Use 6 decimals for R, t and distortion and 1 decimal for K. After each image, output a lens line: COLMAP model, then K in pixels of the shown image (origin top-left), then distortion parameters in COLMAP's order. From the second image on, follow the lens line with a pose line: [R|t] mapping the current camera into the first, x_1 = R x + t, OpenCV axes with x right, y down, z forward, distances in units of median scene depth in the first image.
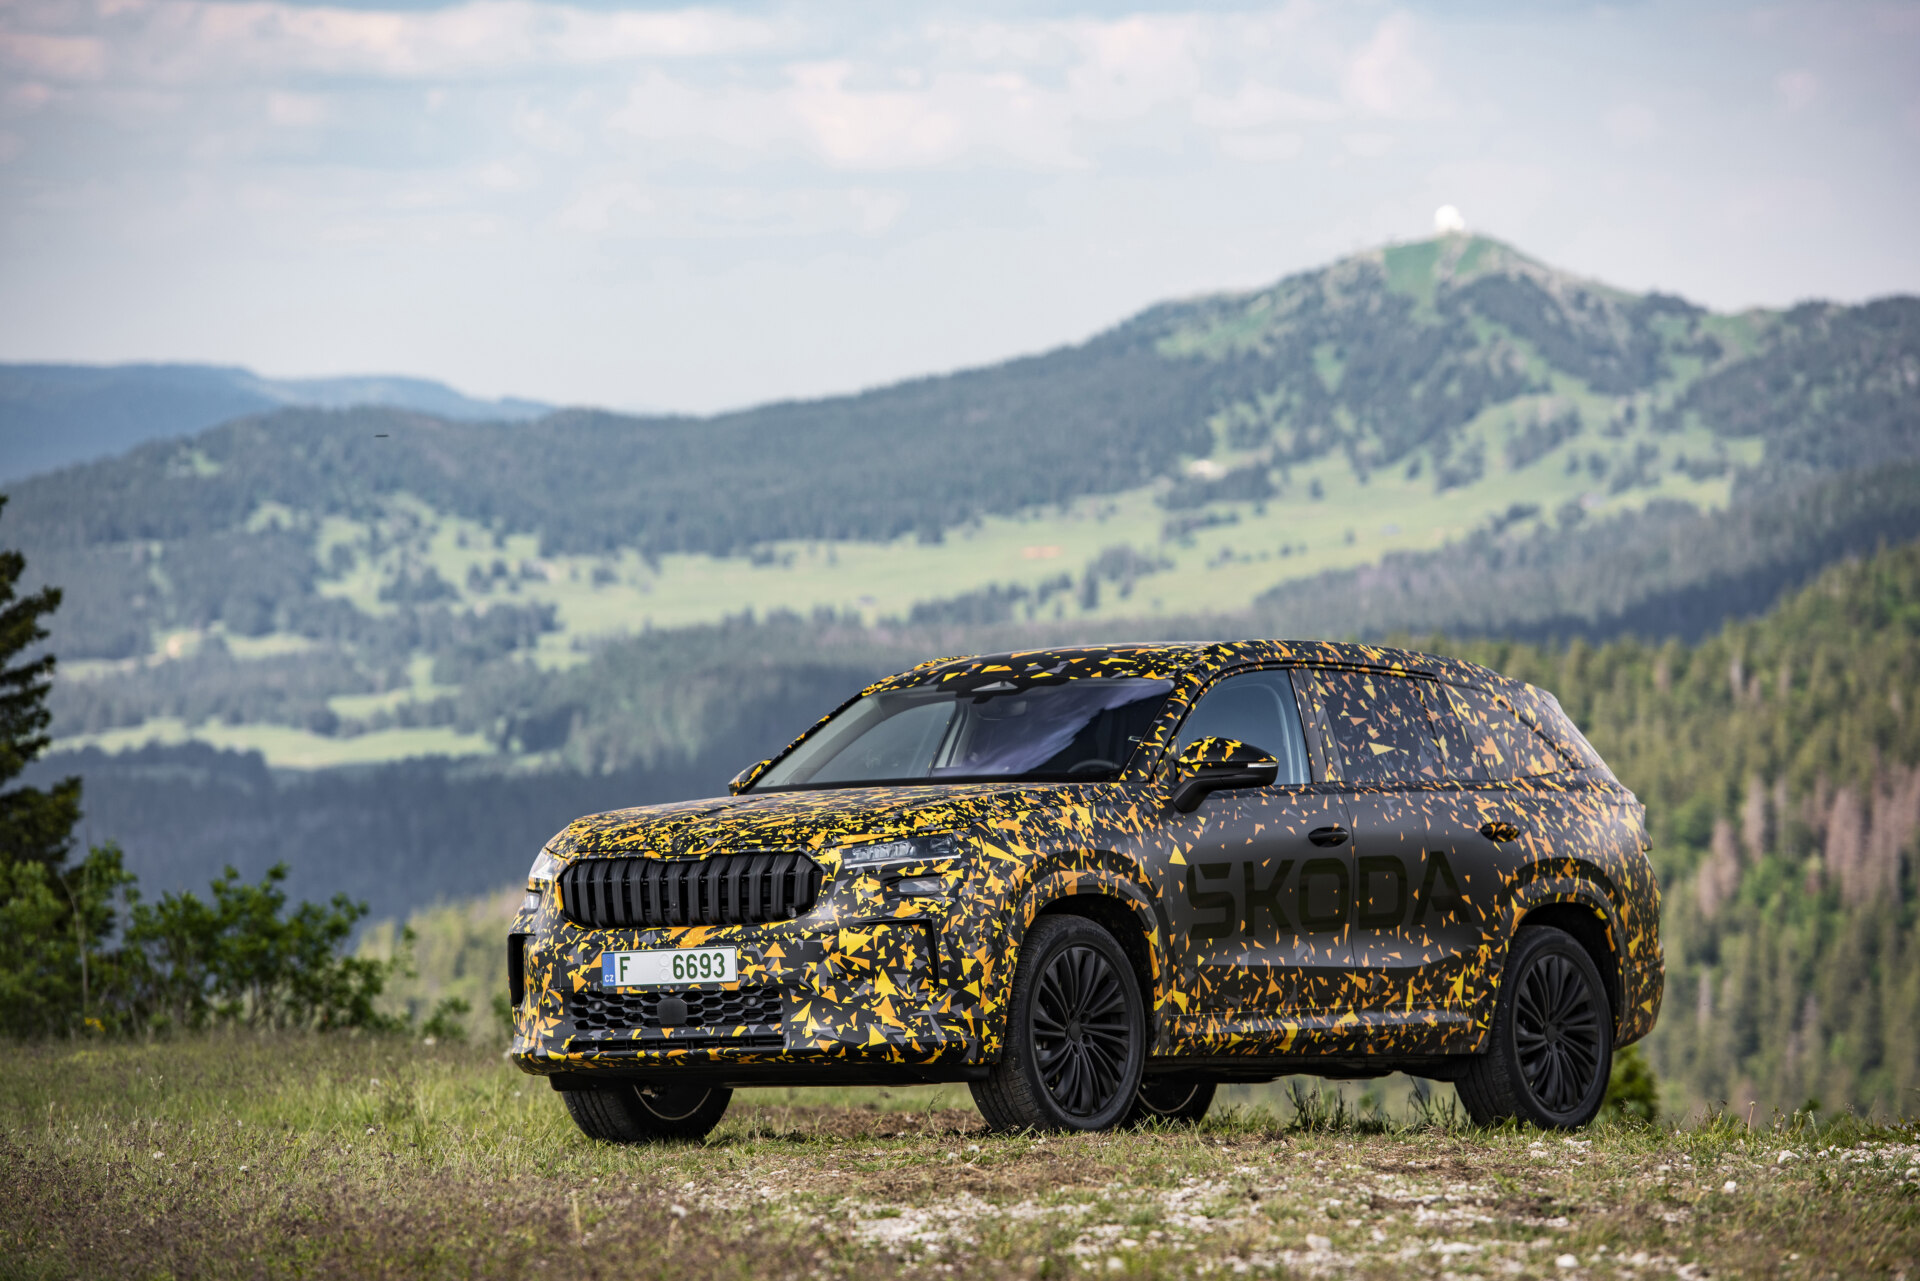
lens RADIAL K [[9467.8, 0, 961.4], [0, 9467.8, 646.8], [0, 0, 1]] dist [1.987175, 0.000000]
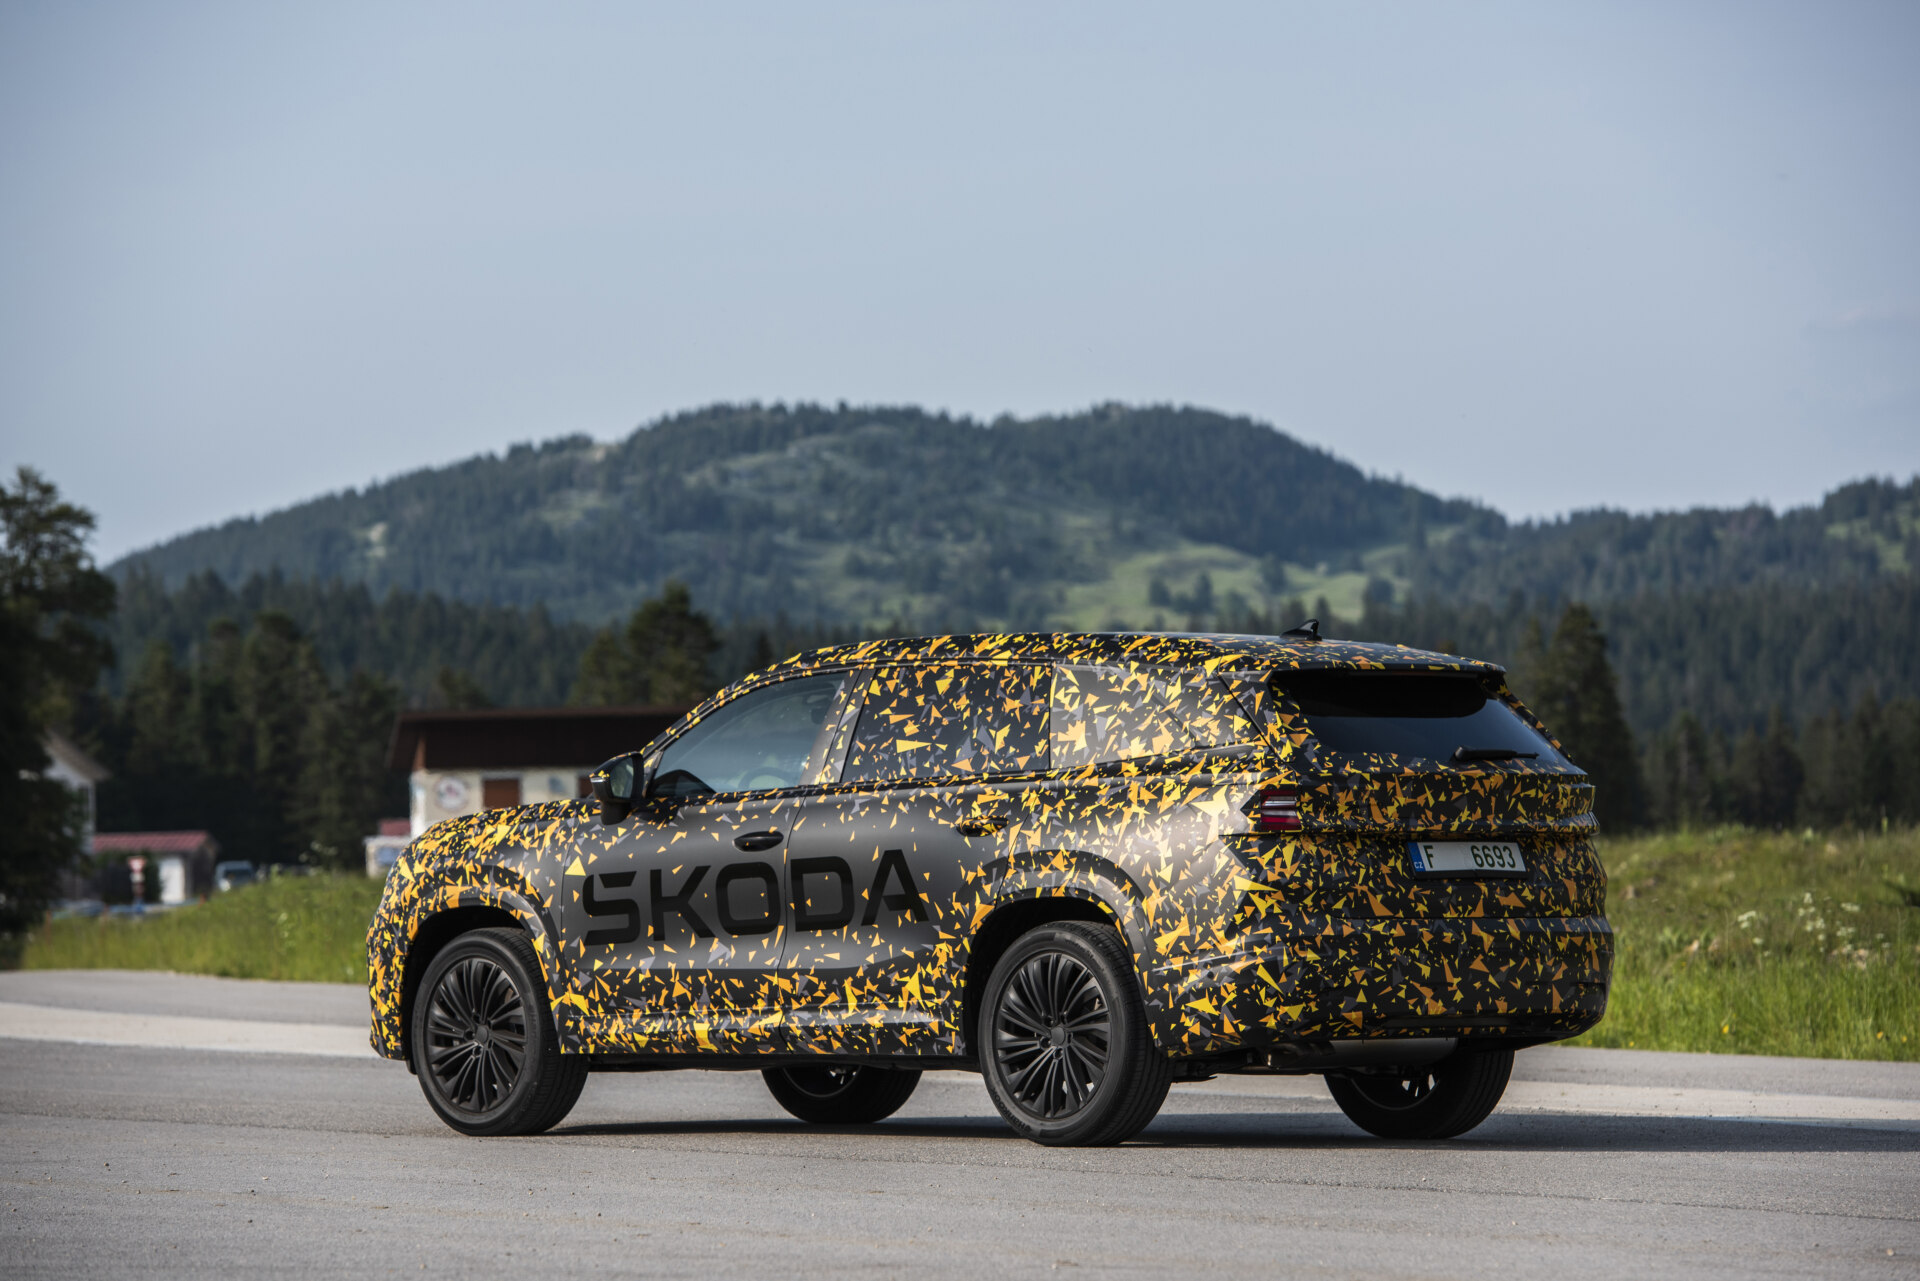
lens RADIAL K [[7179.1, 0, 959.5], [0, 7179.1, 634.6], [0, 0, 1]] dist [1.188062, 0.000000]
pose [[-0.186129, -0.013411, -0.982434, 0.828933], [0.065933, 0.997482, -0.026108, 0.020297], [0.980311, -0.069634, -0.184776, 1.215702]]
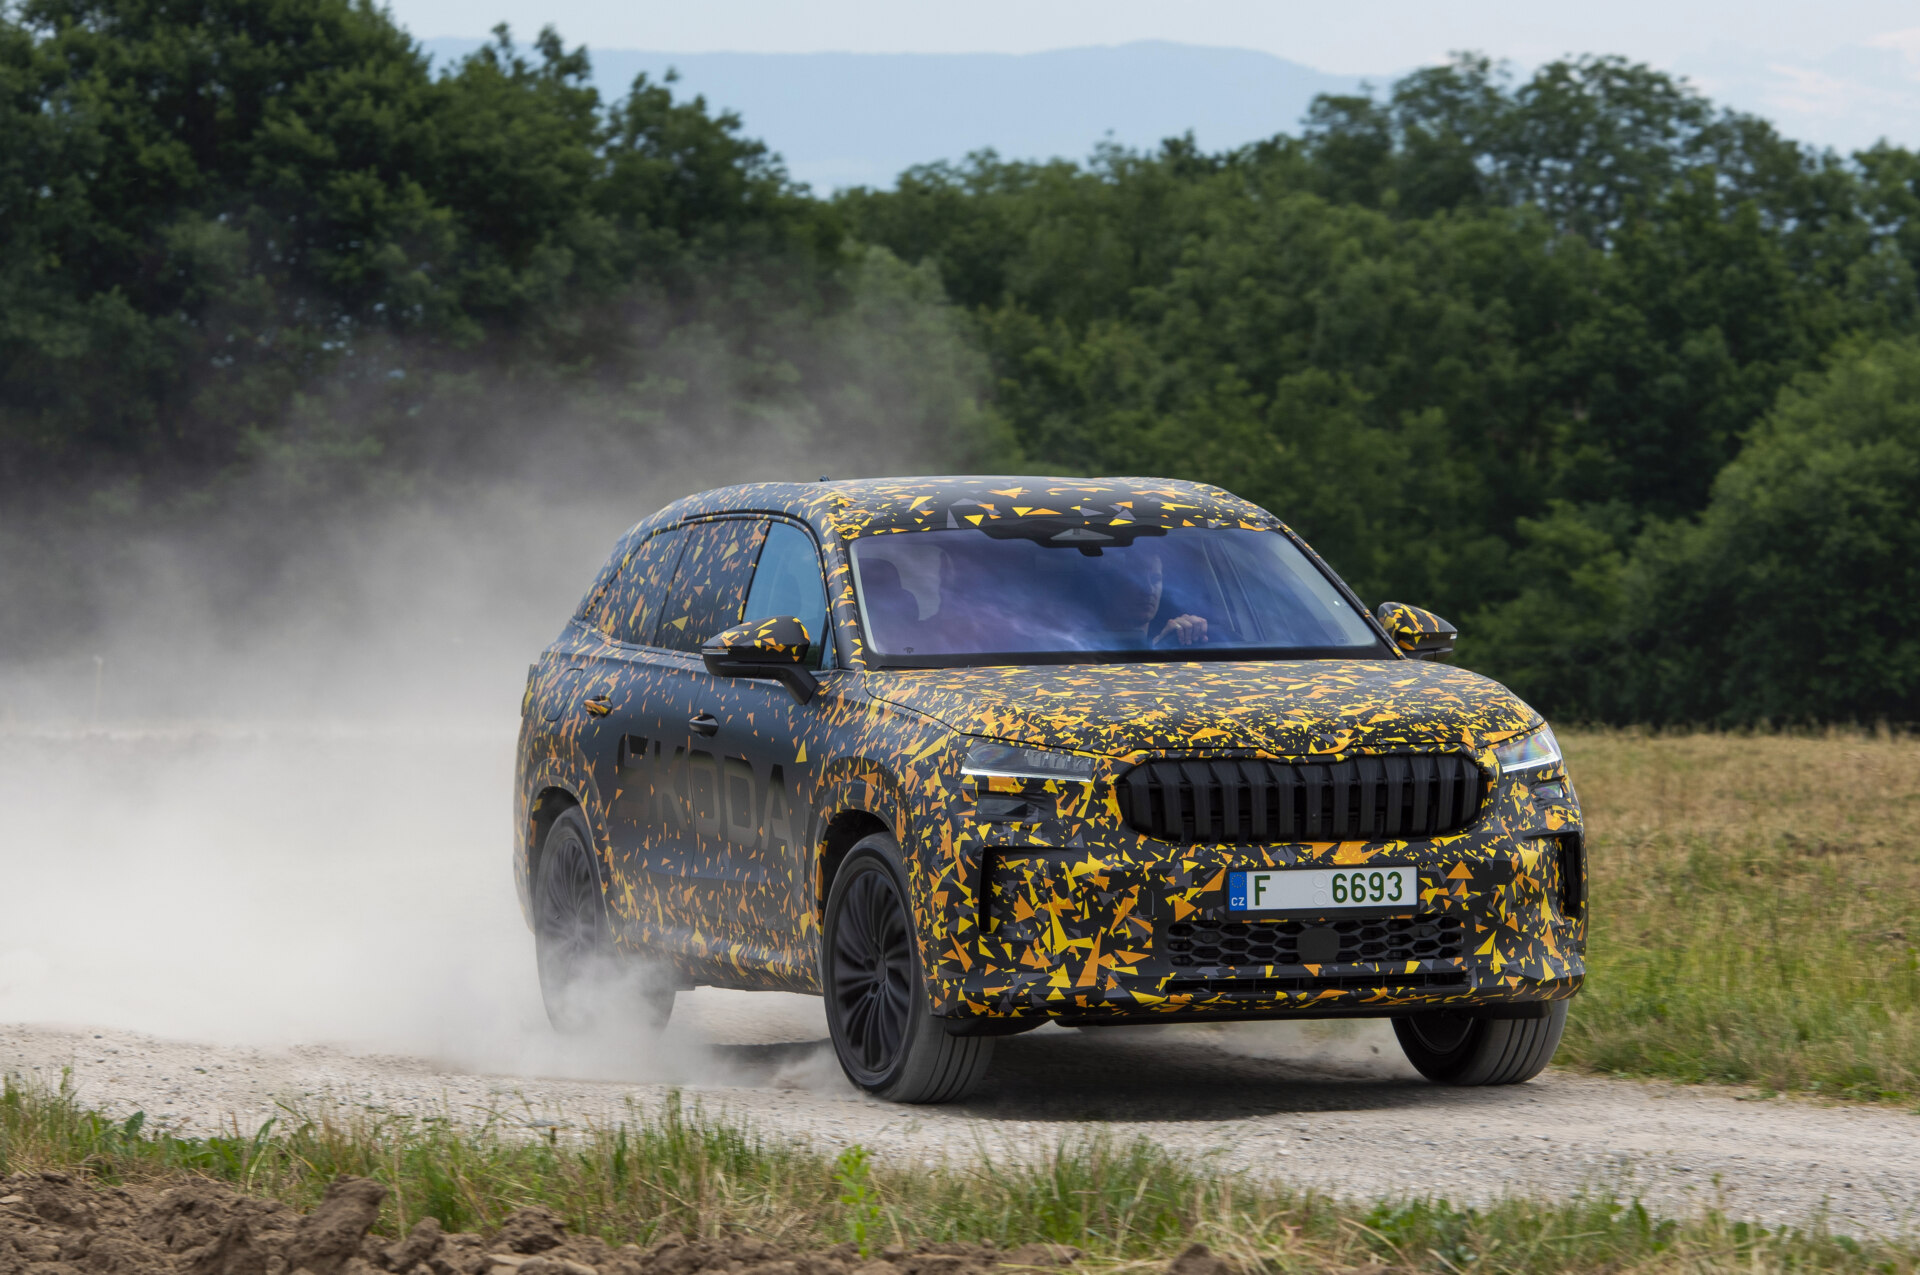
lens RADIAL K [[9844.0, 0, 961.8], [0, 9844.0, 631.5], [0, 0, 1]] dist [0.580475, 0.000000]
pose [[0.582928, 0.001944, 0.812522, -0.742047], [-0.033451, 0.999207, 0.021608, -0.006325], [-0.811835, -0.039776, 0.582530, 0.523486]]
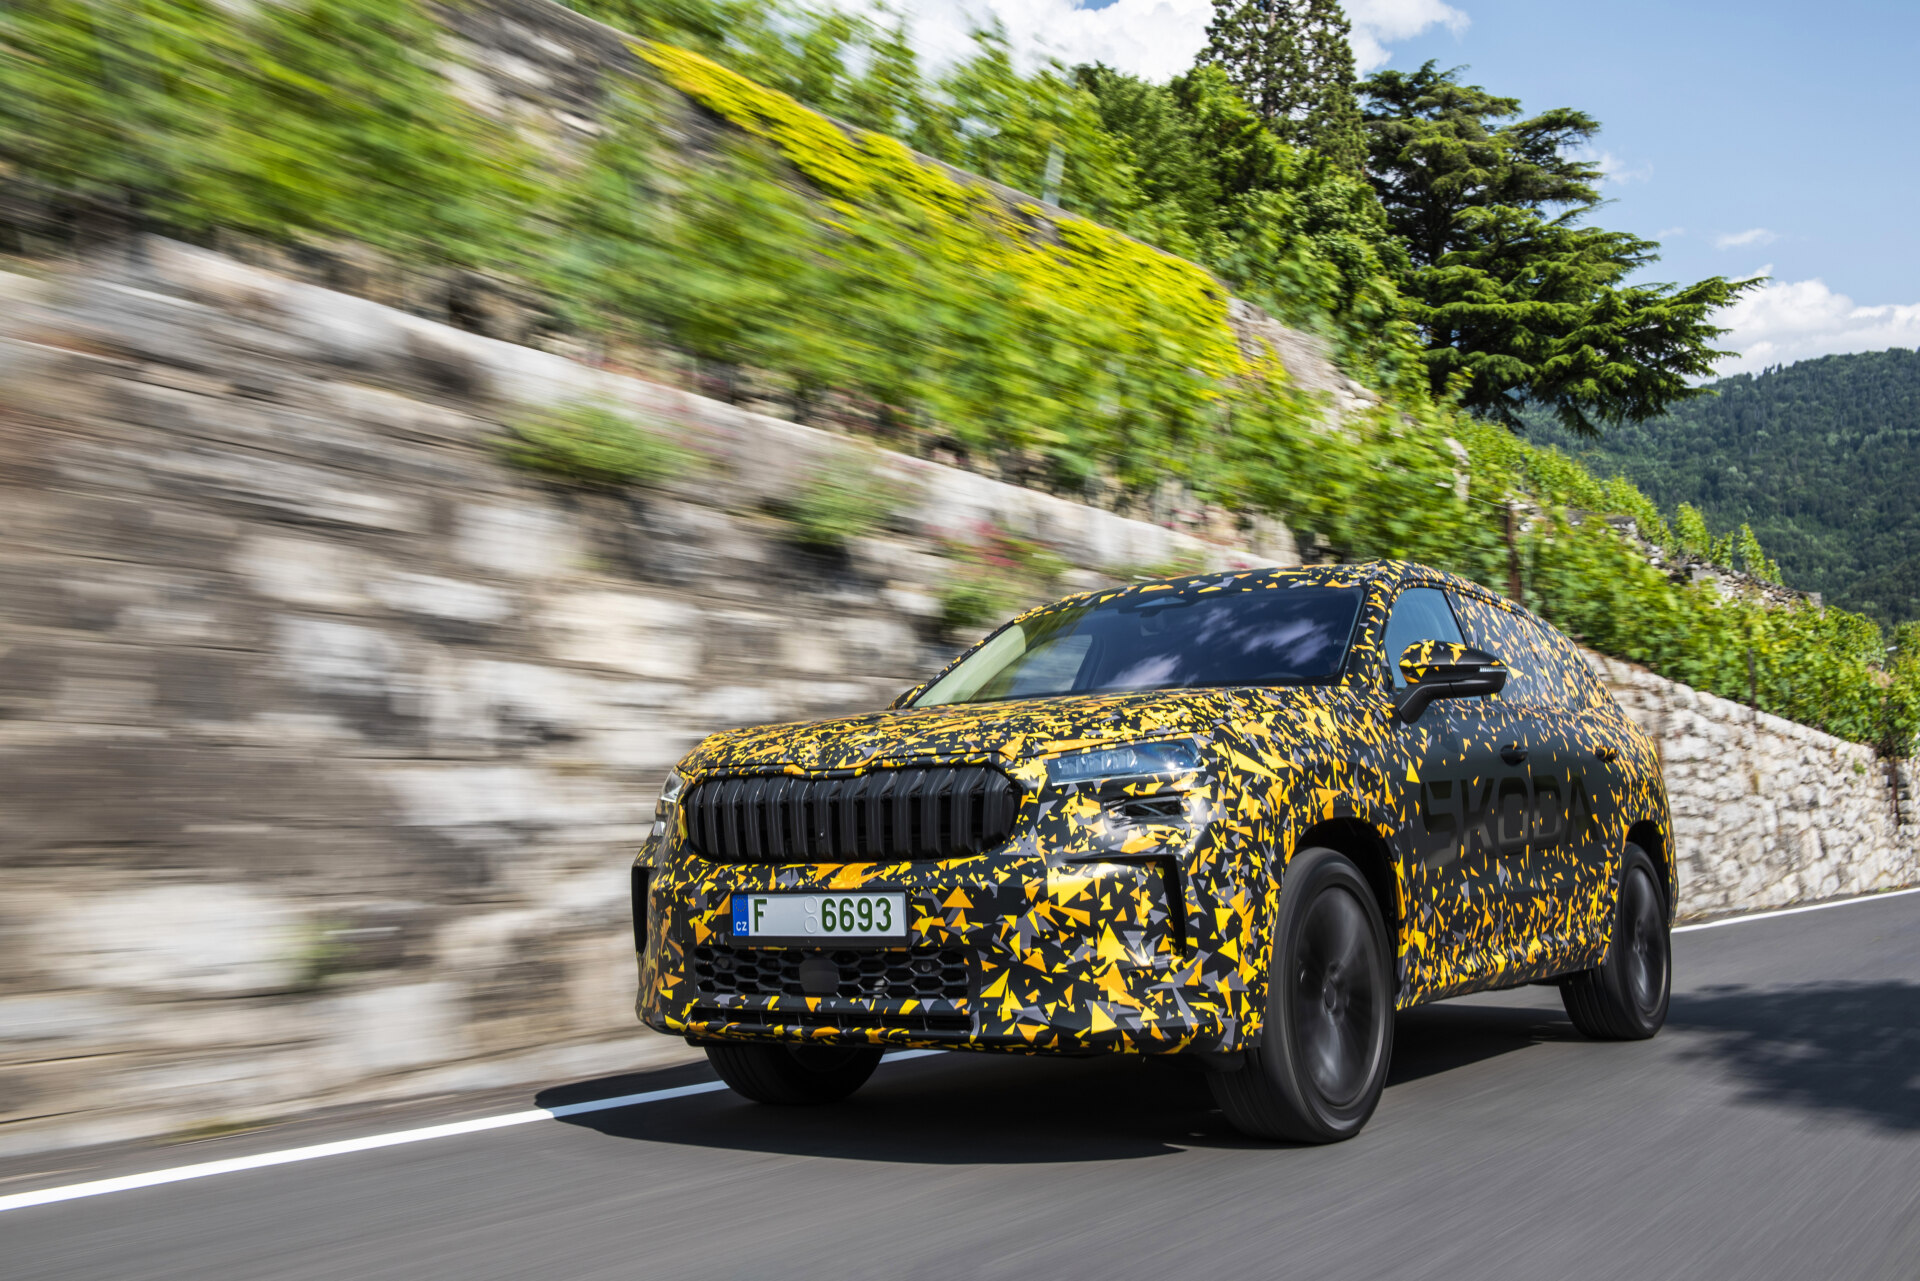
lens RADIAL K [[1936.7, 0, 947.8], [0, 1936.7, 630.9], [0, 0, 1]] dist [0.027055, 0.000000]
pose [[0.999835, -0.003017, 0.017924, -0.022712], [0.004191, 0.997822, -0.065825, 0.021025], [-0.017687, 0.065889, 0.997670, 0.839454]]
